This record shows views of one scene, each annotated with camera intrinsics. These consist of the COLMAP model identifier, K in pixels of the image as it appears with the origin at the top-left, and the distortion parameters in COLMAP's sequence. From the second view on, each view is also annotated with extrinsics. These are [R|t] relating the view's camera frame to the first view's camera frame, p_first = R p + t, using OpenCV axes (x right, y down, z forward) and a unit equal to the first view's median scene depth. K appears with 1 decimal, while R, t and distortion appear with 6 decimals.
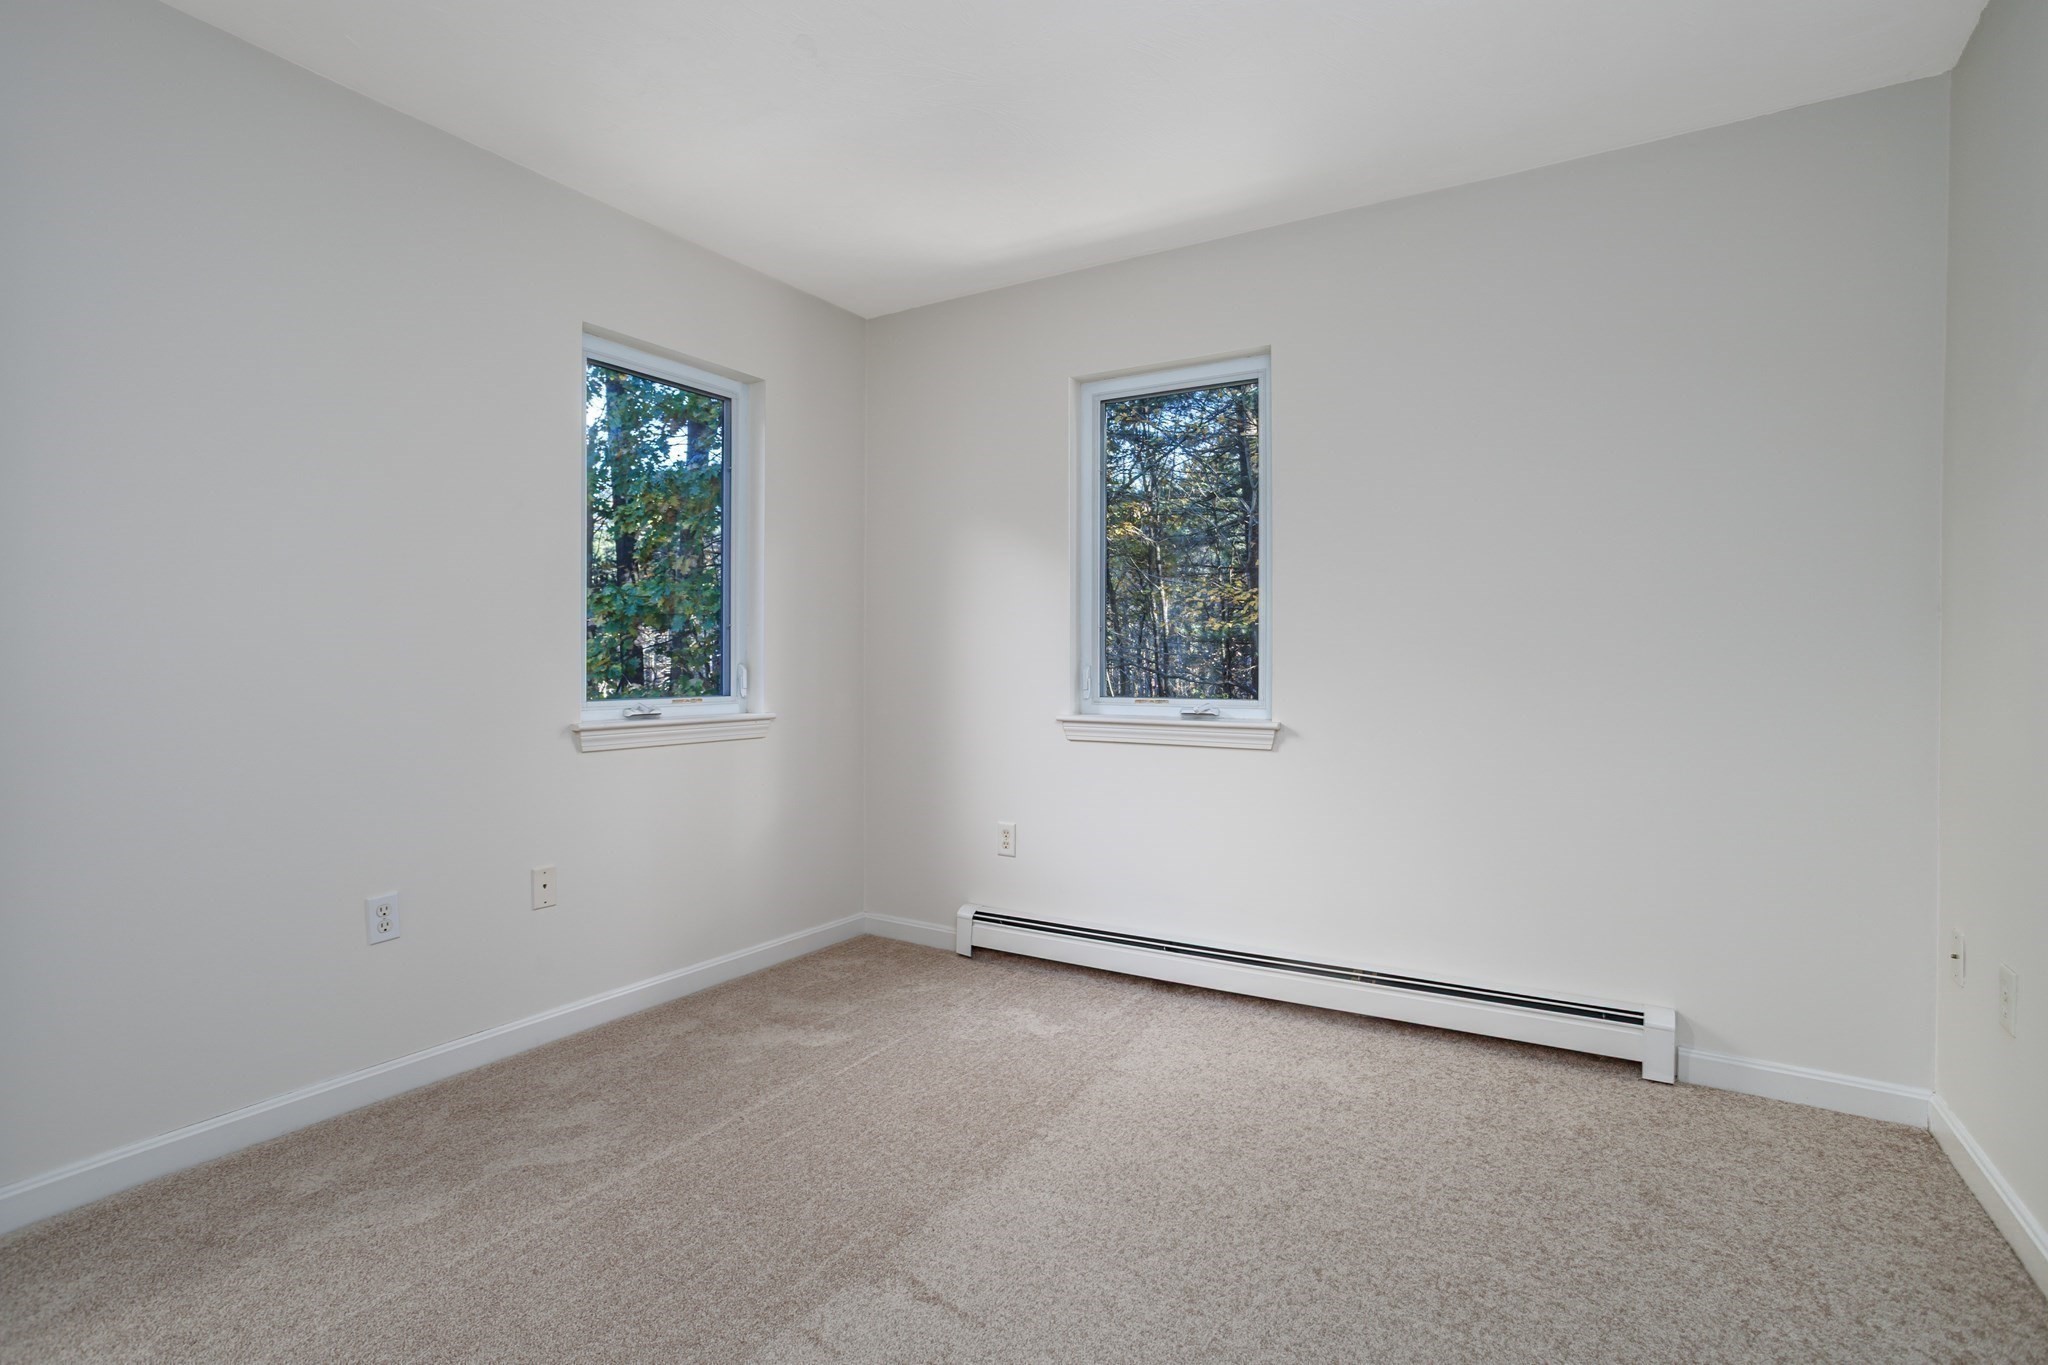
lens RADIAL K [[1000.4, 0, 1016.2], [0, 1000.4, 684.1], [0, 0, 1]] dist [-0.036990, 0.000007]
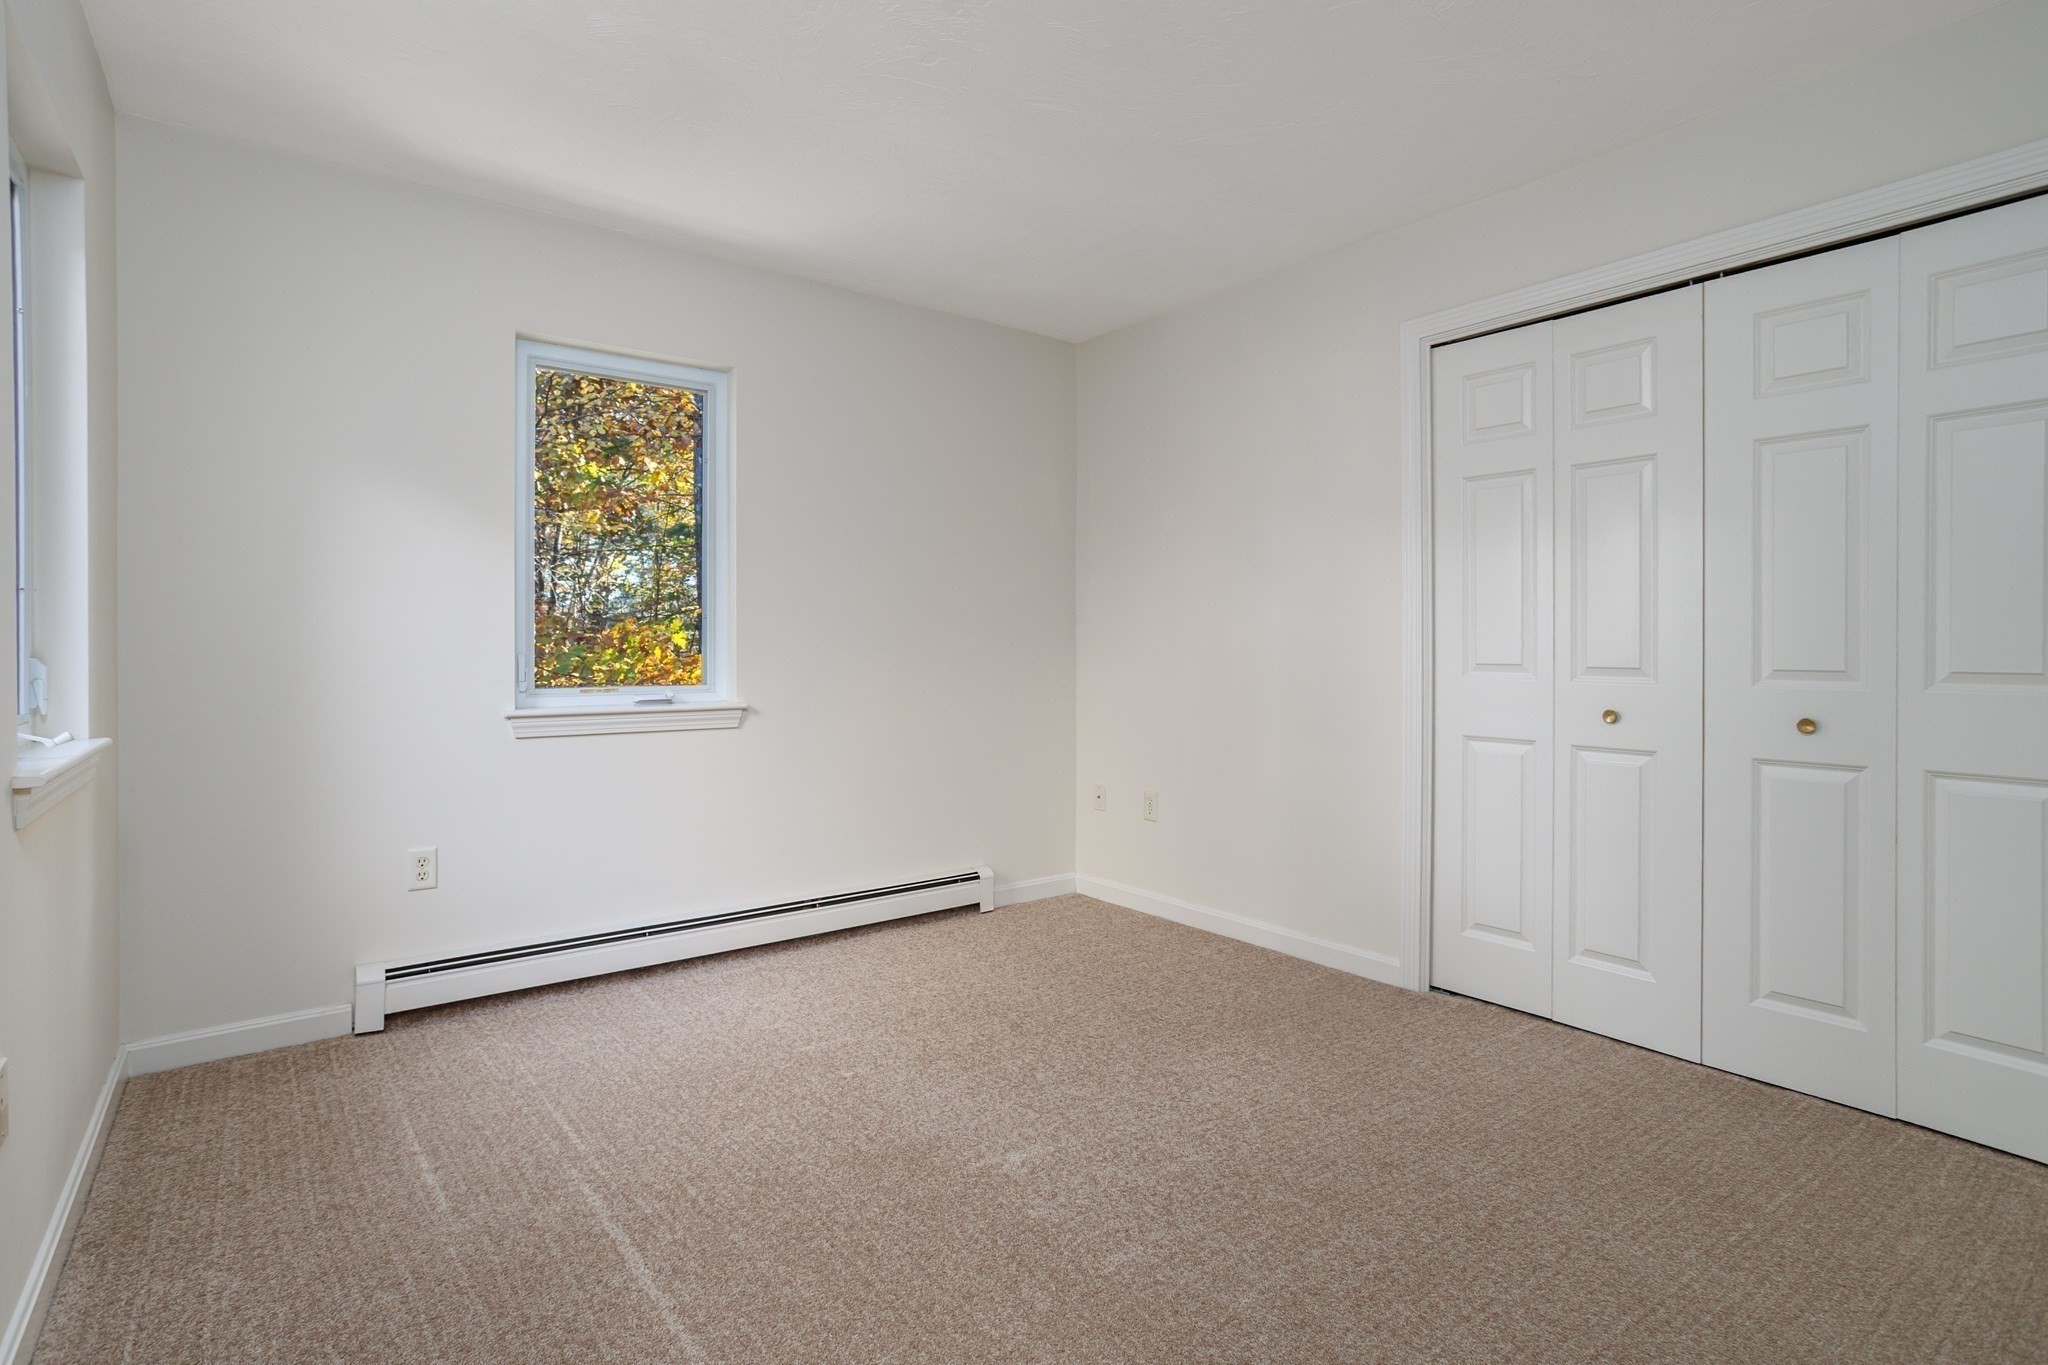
lens RADIAL K [[982.7, 0, 1046.2], [0, 982.7, 661.4], [0, 0, 1]] dist [-0.000902, -0.000012]
pose [[0.352832, -0.016075, 0.935549, -0.638822], [0.018627, 0.999775, 0.010153, -0.013460], [-0.935501, 0.013844, 0.353052, 0.268800]]
